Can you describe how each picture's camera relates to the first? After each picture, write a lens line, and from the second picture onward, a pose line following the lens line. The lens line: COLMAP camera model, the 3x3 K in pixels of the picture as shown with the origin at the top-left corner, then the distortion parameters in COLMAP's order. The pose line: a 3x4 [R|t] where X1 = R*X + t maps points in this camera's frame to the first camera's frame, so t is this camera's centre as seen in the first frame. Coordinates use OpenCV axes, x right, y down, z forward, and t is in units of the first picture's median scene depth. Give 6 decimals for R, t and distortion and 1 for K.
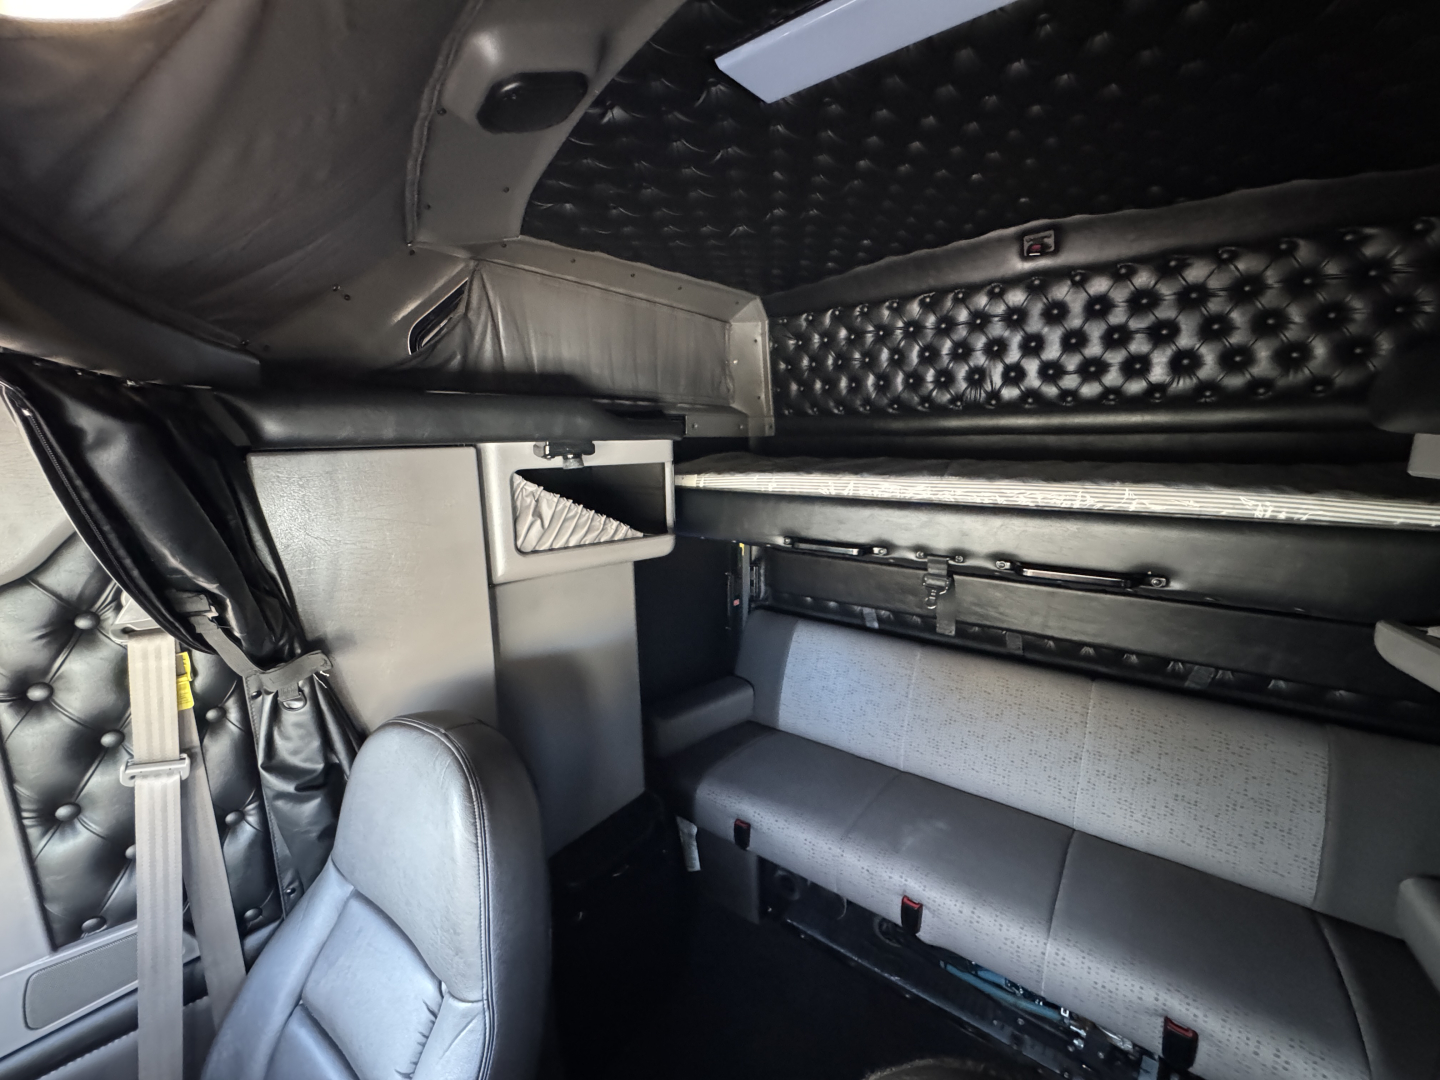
lens RADIAL K [[577.4, 0, 720.0], [0, 577.4, 540.0], [0, 0, 1]] dist [0.001257, 0.000034]
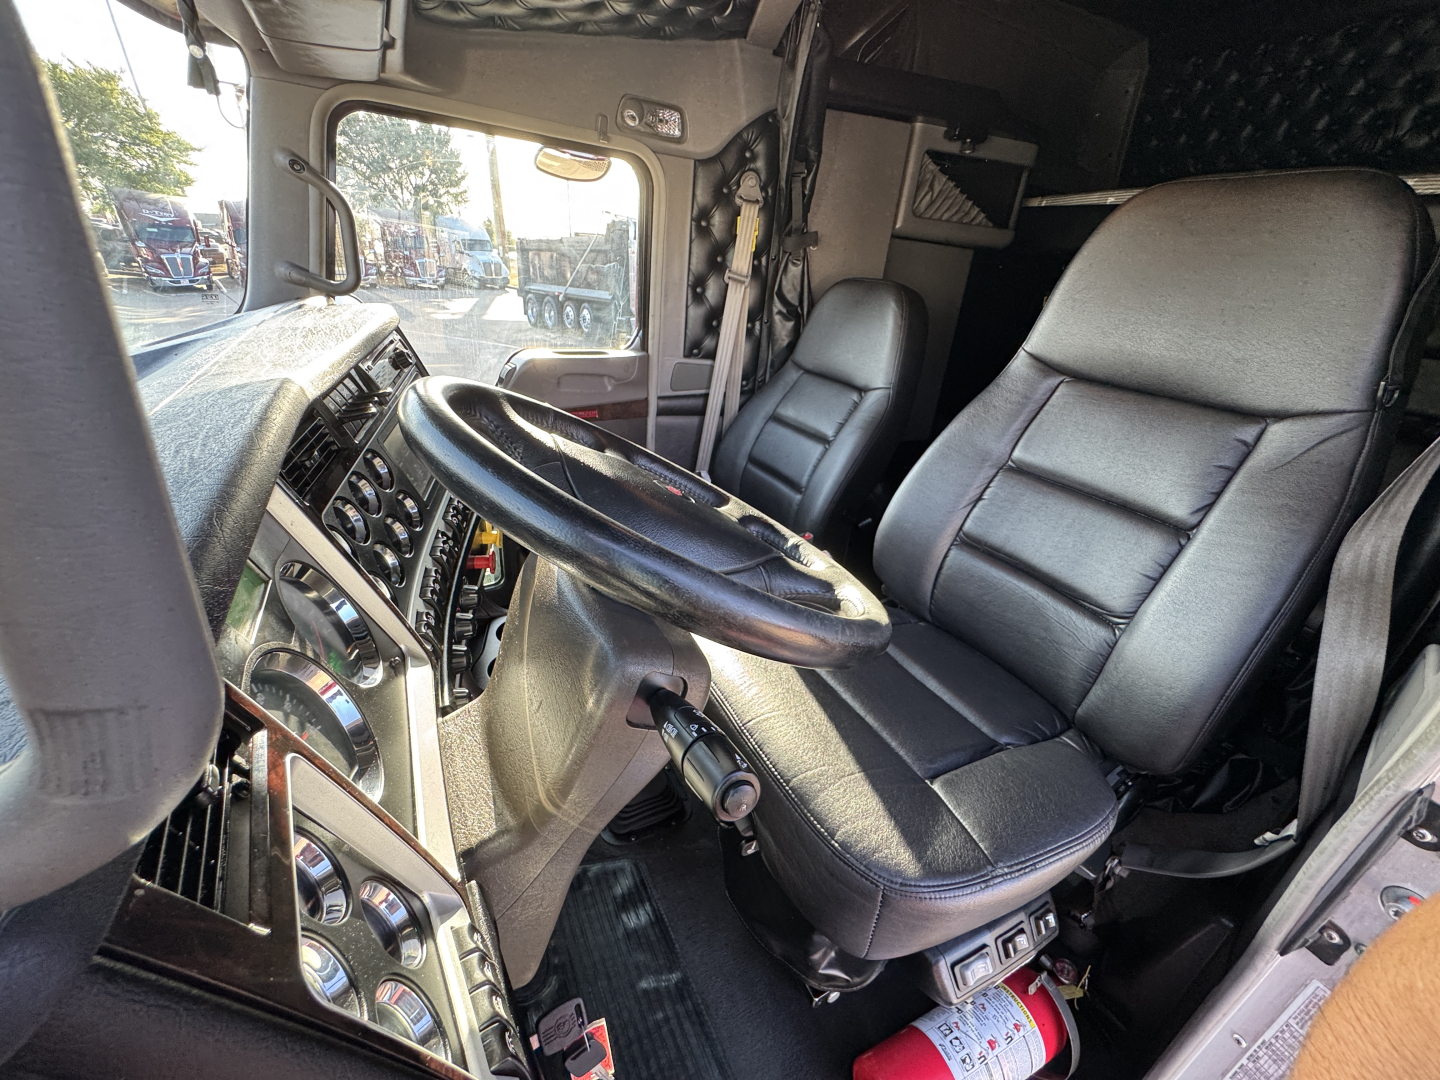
lens RADIAL K [[577.4, 0, 720.0], [0, 577.4, 540.0], [0, 0, 1]] dist [0.001257, 0.000034]
pose [[0.901025, 0.263131, -0.344842, -0.054596], [-0.171850, 0.946485, 0.273191, 0.503551], [0.398273, -0.186891, 0.898026, -0.723529]]
